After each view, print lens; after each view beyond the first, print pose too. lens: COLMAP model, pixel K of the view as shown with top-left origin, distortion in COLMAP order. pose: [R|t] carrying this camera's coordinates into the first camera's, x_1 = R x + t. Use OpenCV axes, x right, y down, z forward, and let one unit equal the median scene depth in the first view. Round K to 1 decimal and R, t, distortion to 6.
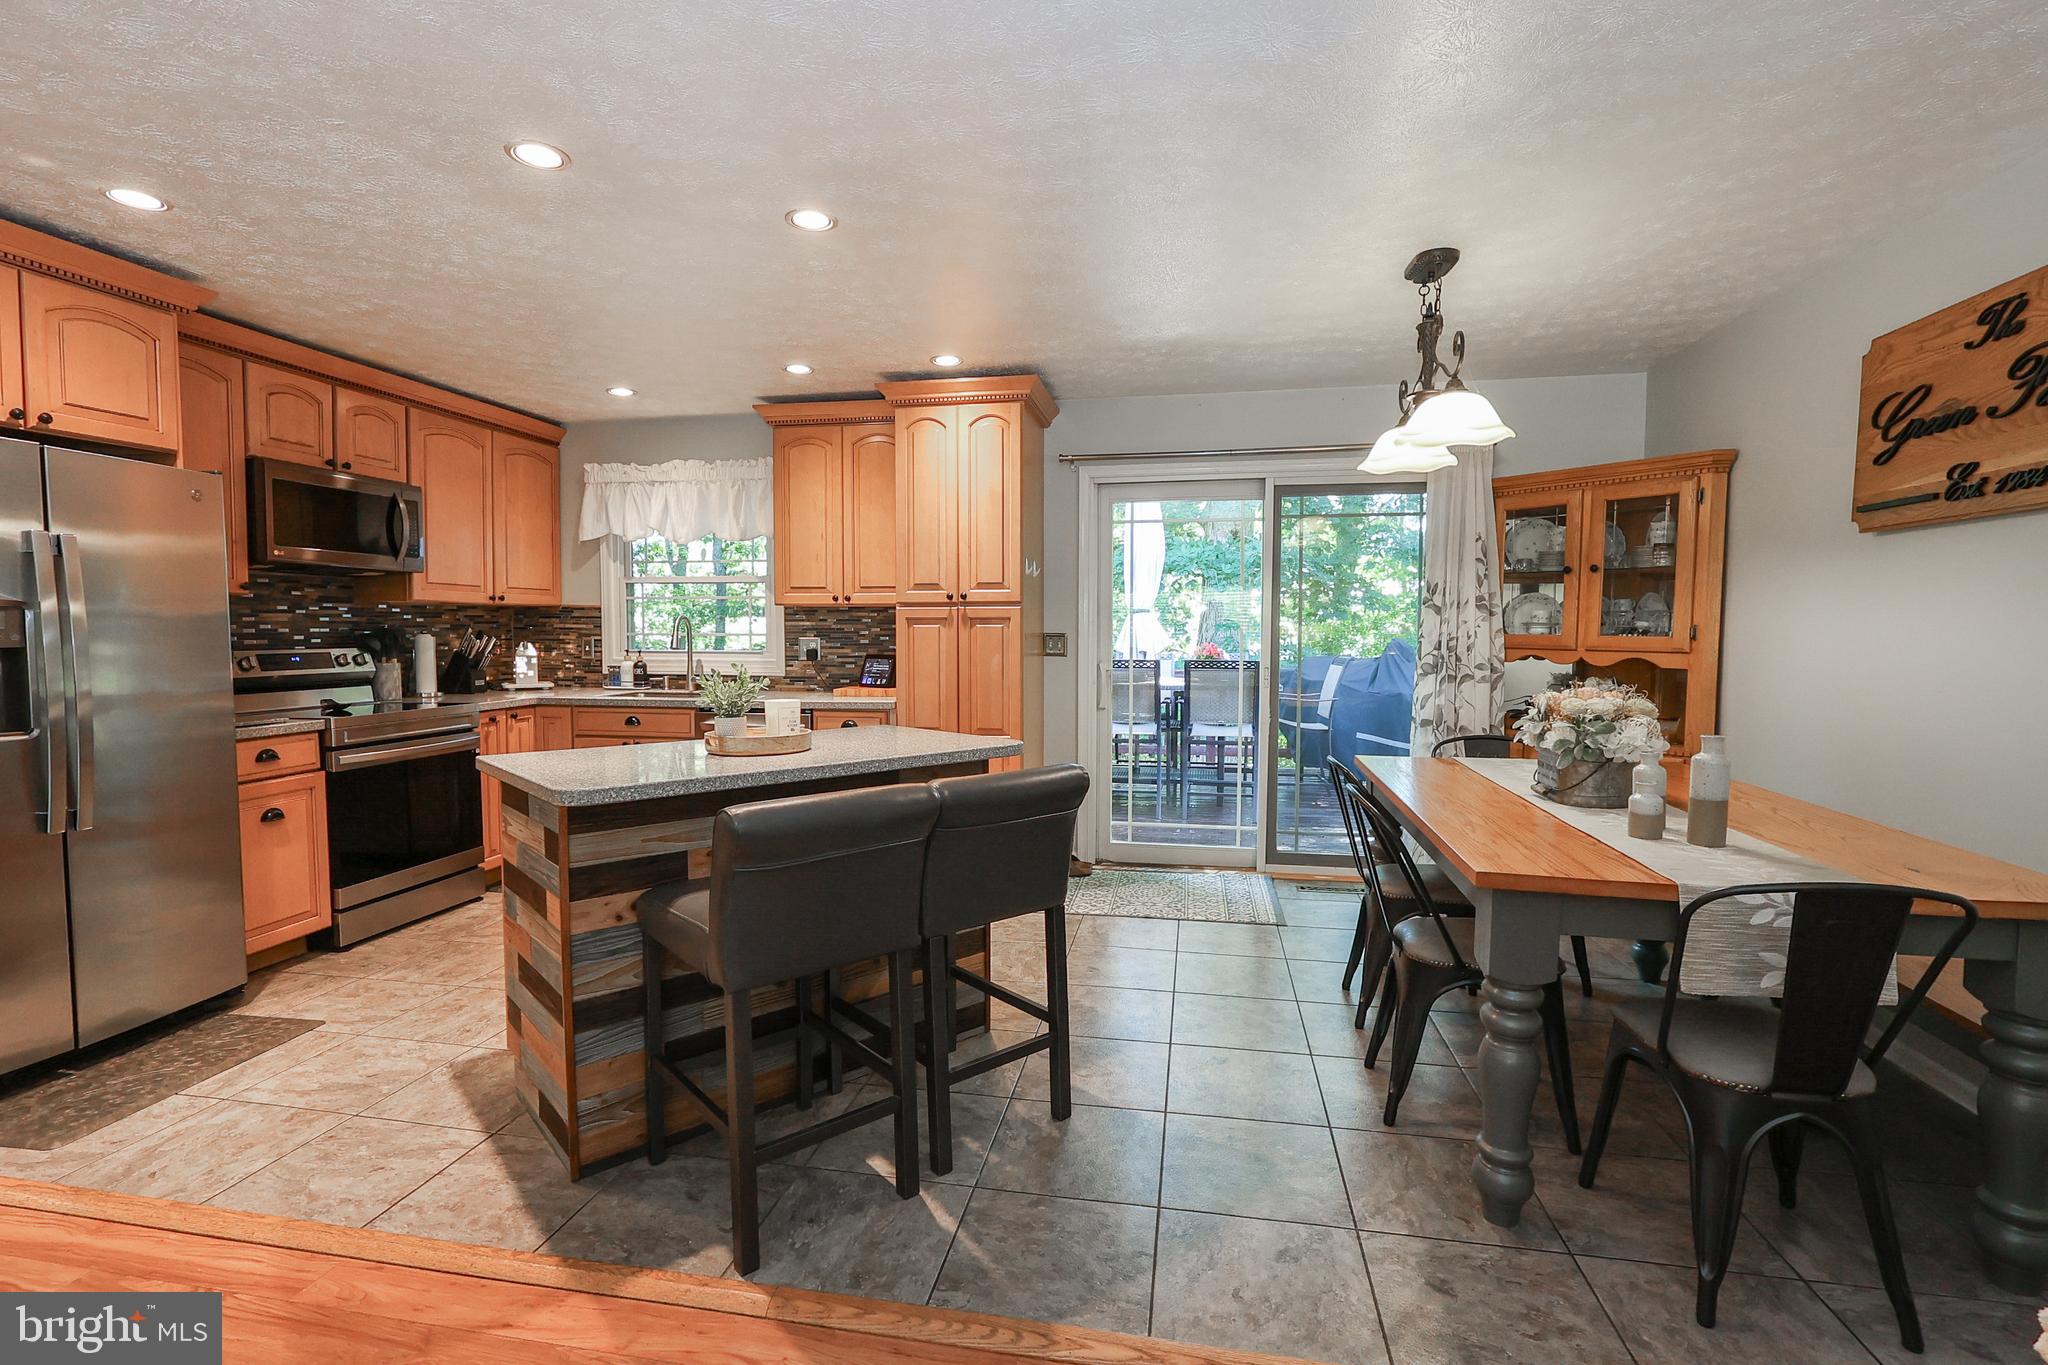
lens RADIAL K [[950.2, 0, 1008.9], [0, 950.2, 675.2], [0, 0, 1]] dist [-0.004016, 0.001743]
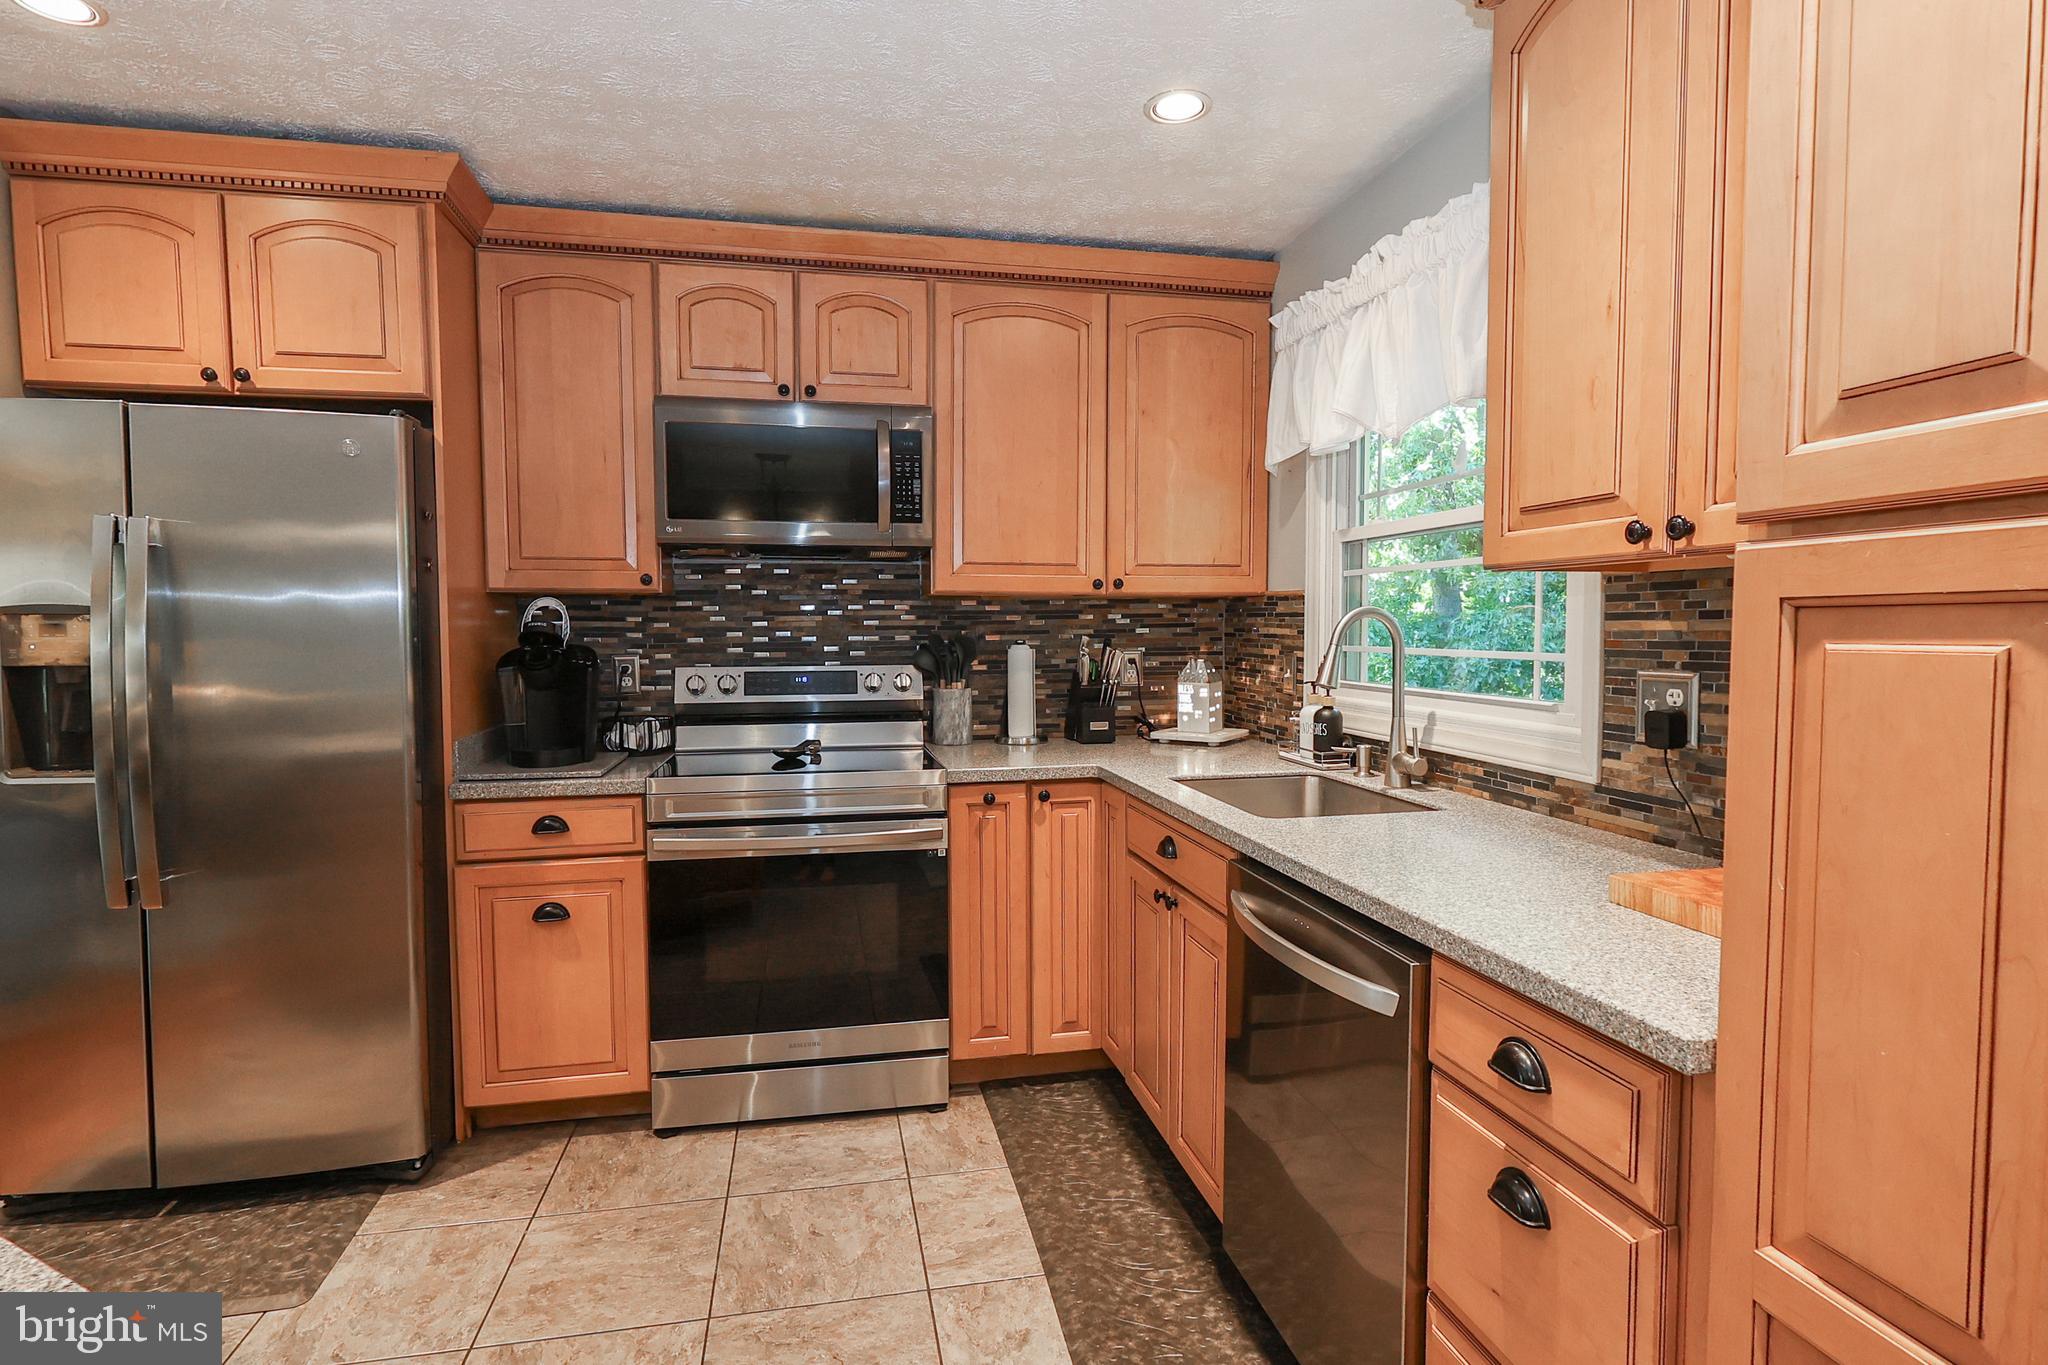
lens RADIAL K [[1006.6, 0, 1014.1], [0, 1006.6, 679.0], [0, 0, 1]] dist [-0.005184, 0.000820]
pose [[0.384047, 0.046260, -0.922154, 0.010807], [-0.043391, 0.998545, 0.032021, -0.047420], [0.922293, 0.027716, 0.385496, 0.832389]]
